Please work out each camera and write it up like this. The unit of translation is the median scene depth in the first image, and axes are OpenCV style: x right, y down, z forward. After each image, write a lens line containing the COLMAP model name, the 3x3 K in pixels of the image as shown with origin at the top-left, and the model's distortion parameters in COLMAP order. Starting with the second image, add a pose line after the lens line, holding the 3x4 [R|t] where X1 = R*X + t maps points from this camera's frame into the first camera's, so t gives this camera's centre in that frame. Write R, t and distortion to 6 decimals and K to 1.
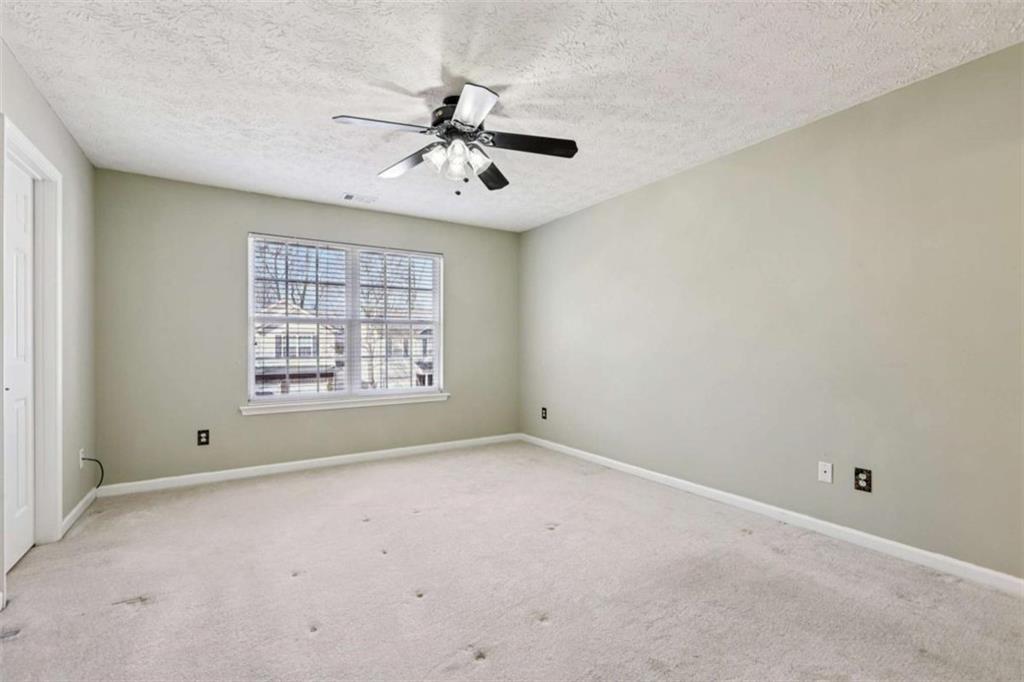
lens RADIAL K [[455.1, 0, 514.4], [0, 455.1, 341.1], [0, 0, 1]] dist [-0.008383, 0.002656]
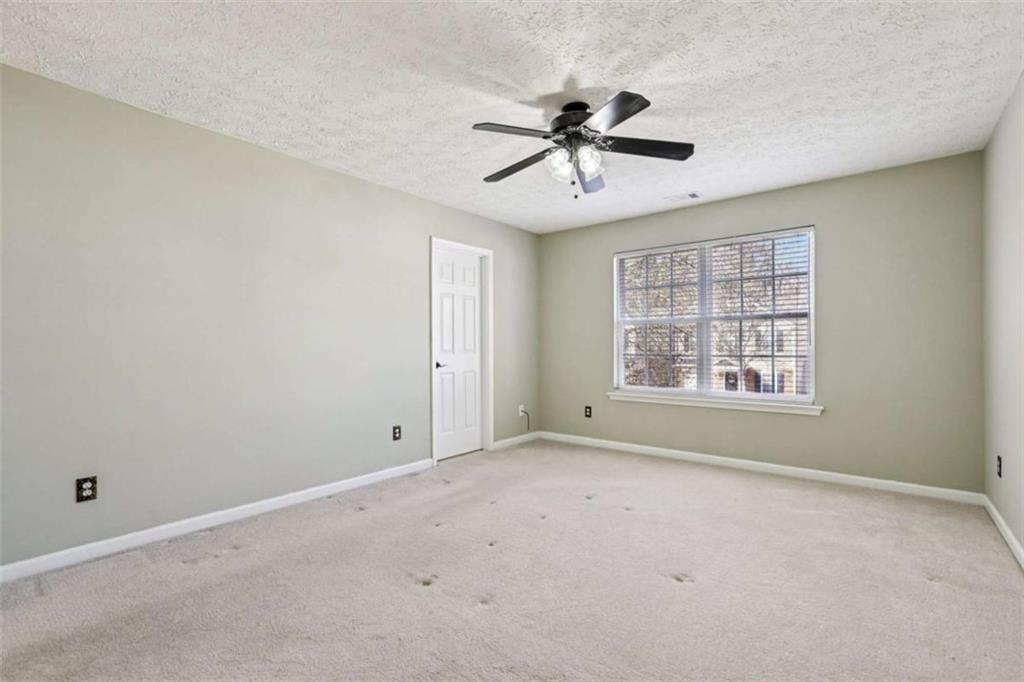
lens RADIAL K [[455.1, 0, 513.9], [0, 455.1, 343.9], [0, 0, 1]] dist [-0.008383, 0.002656]
pose [[0.312207, 0.000903, -0.950014, 0.493351], [0.011348, 0.999925, 0.004680, 0.000151], [0.949946, -0.012242, 0.312173, 0.330259]]
